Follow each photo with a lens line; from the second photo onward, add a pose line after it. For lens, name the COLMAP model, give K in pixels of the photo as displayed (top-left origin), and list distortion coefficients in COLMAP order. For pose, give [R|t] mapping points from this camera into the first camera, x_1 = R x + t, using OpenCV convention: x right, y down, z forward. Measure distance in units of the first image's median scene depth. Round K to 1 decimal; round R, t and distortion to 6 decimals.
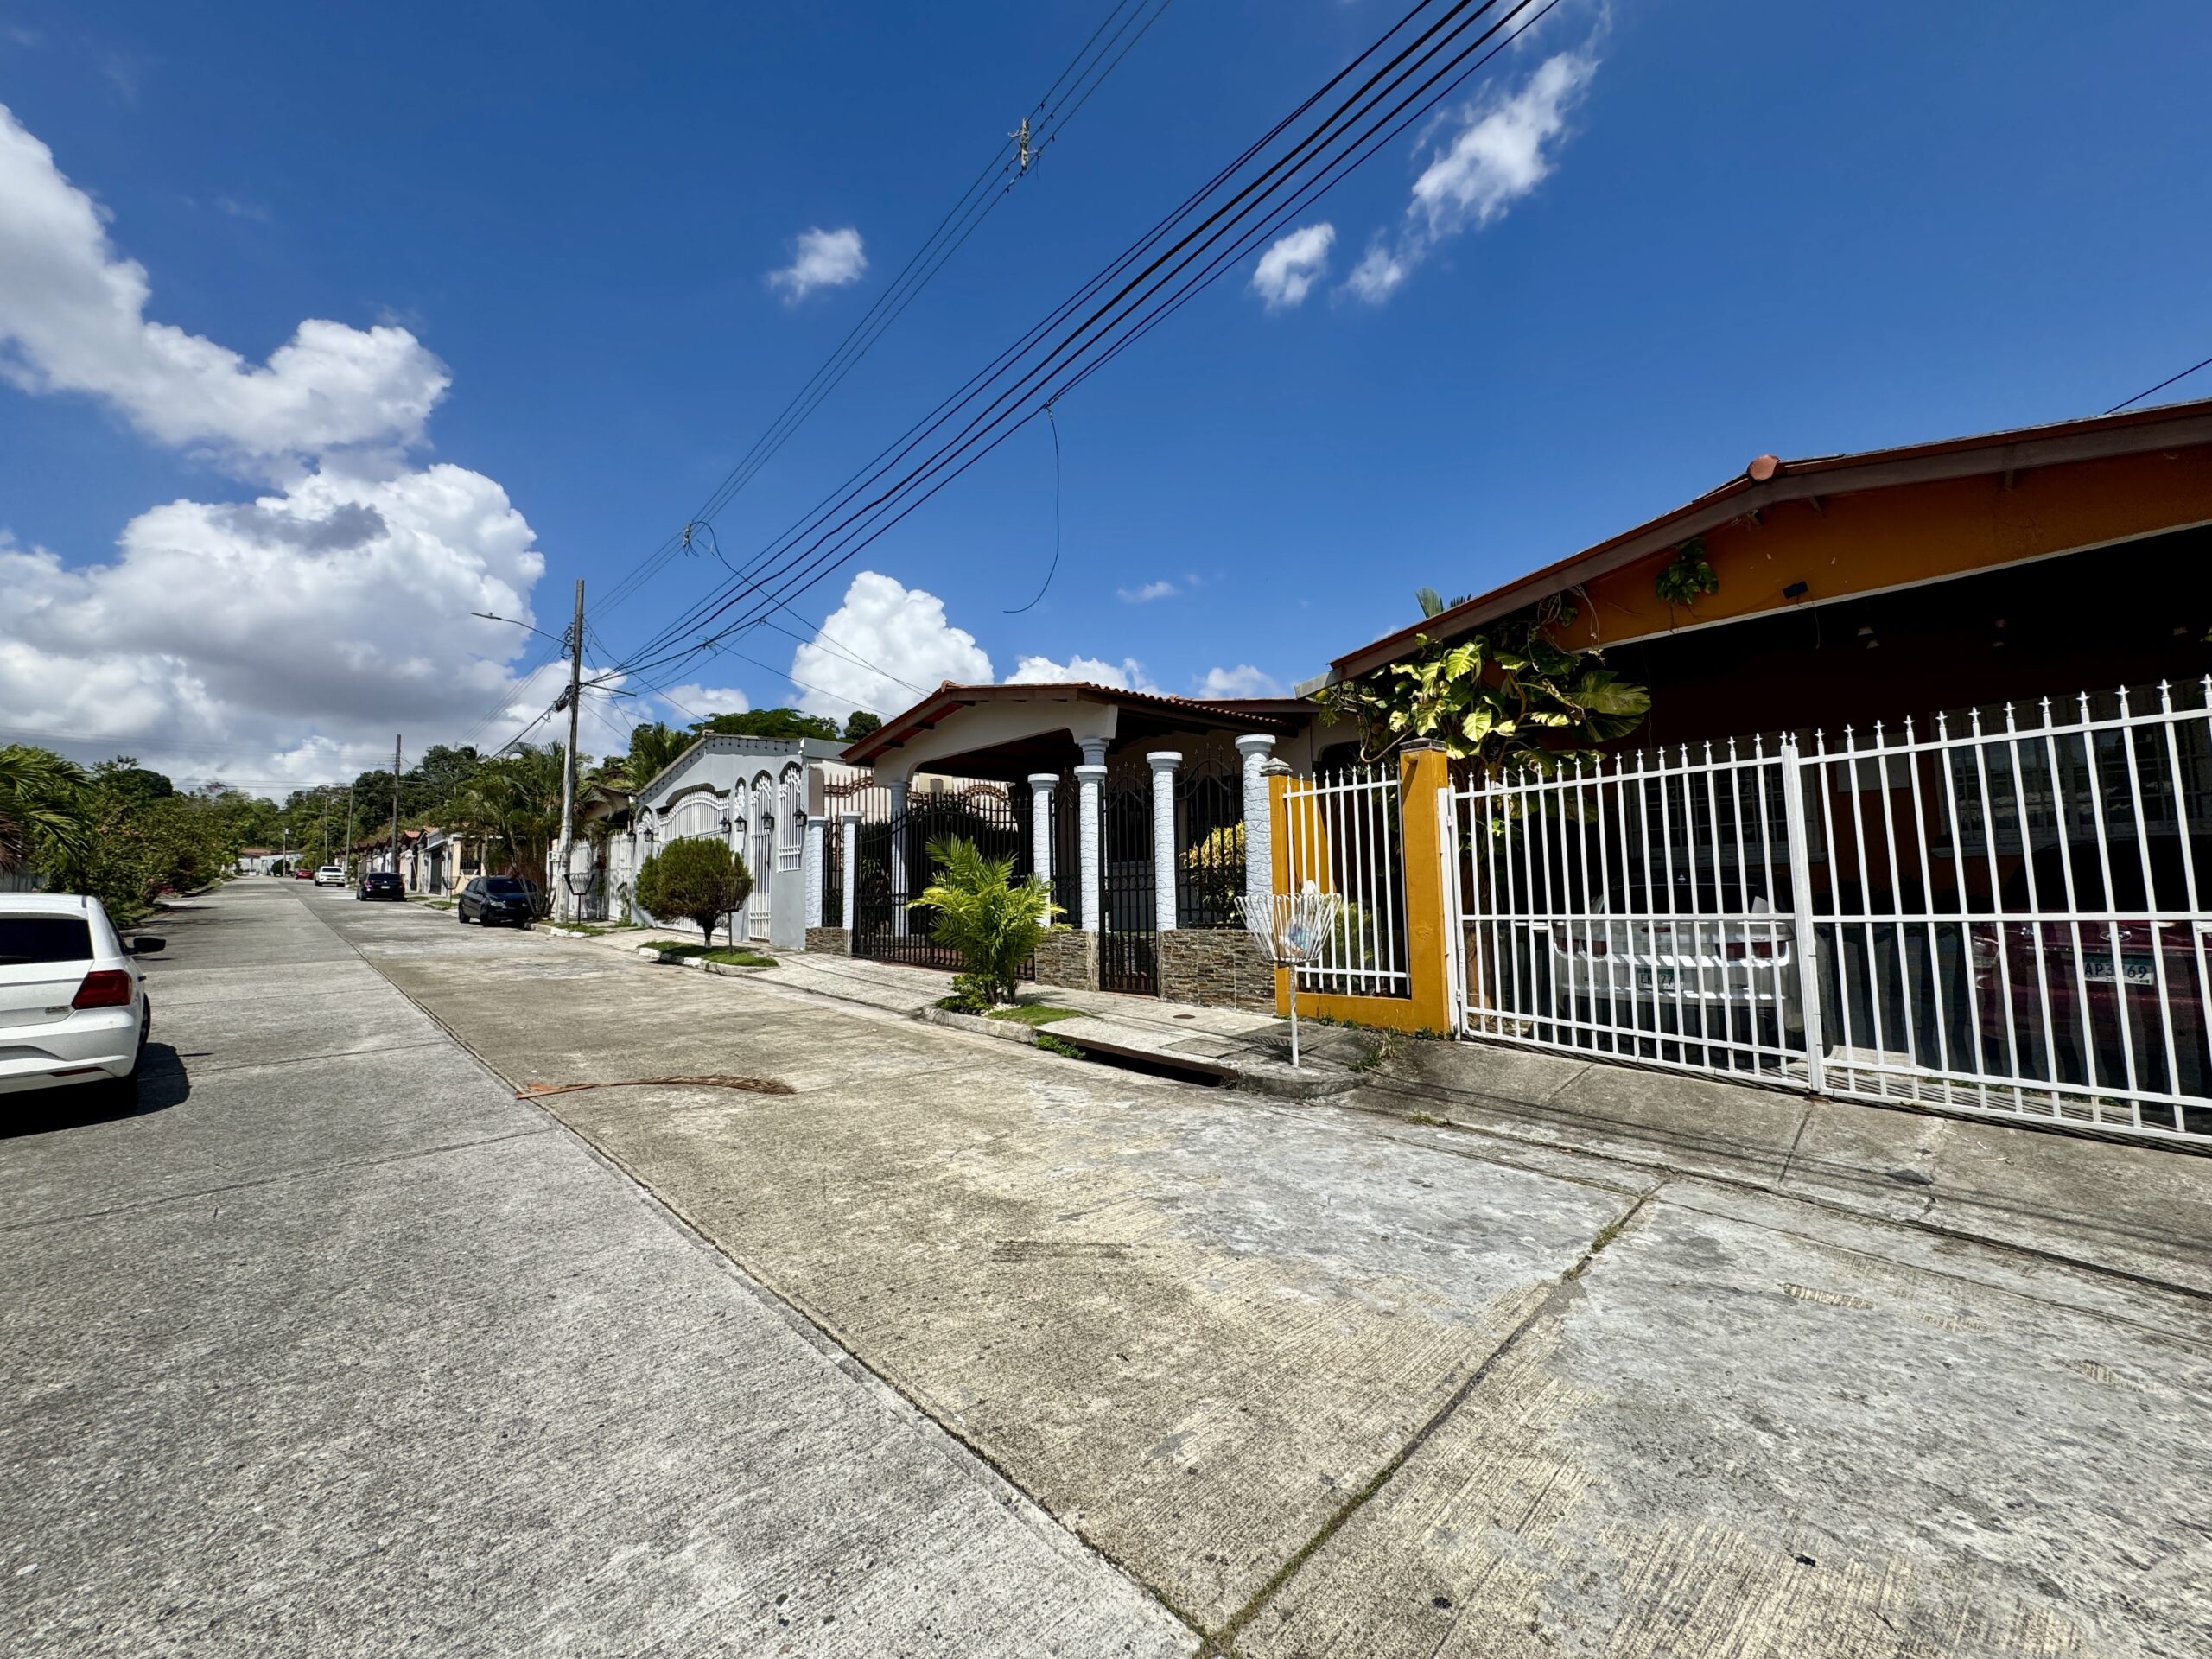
lens RADIAL K [[883.7, 0, 1107.2], [0, 883.7, 838.1], [0, 0, 1]] dist [-0.003199, 0.000377]
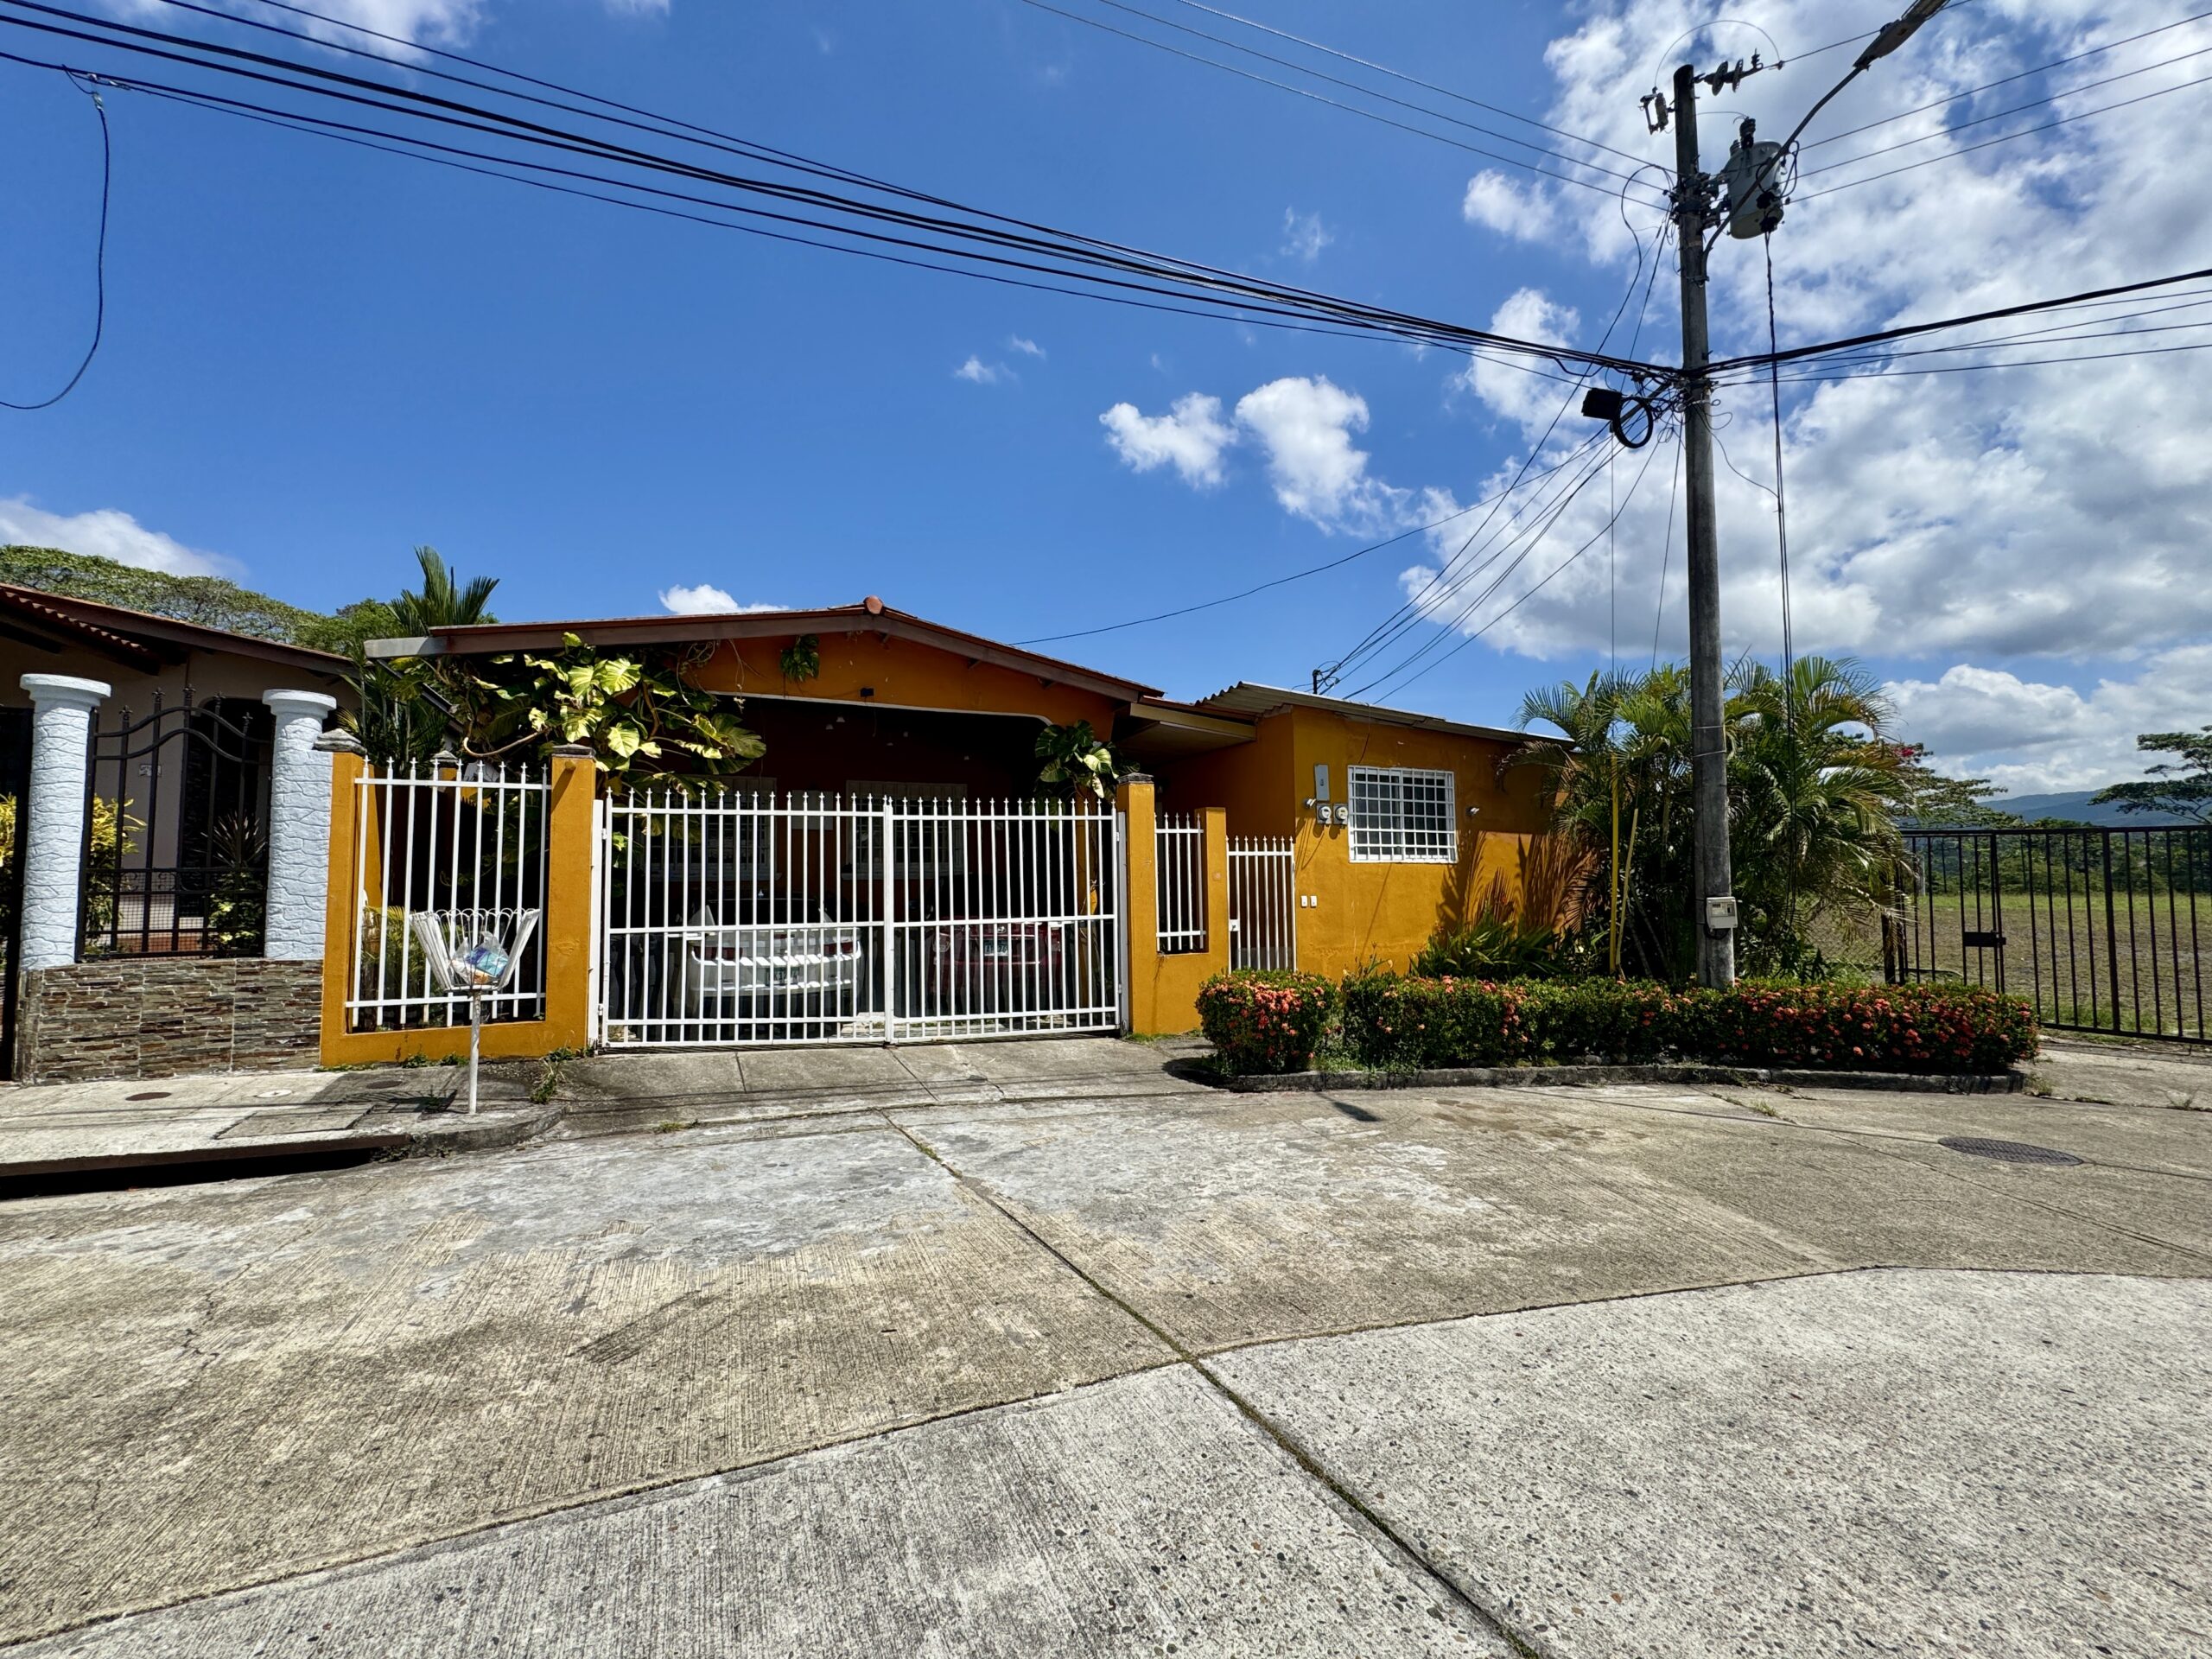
lens RADIAL K [[883.7, 0, 1110.1], [0, 883.7, 842.8], [0, 0, 1]] dist [-0.003199, 0.000377]
pose [[0.311241, 0.062906, 0.948247, -0.561673], [-0.063670, 0.996945, -0.045238, -0.001463], [-0.948196, -0.046295, 0.314295, 0.225366]]
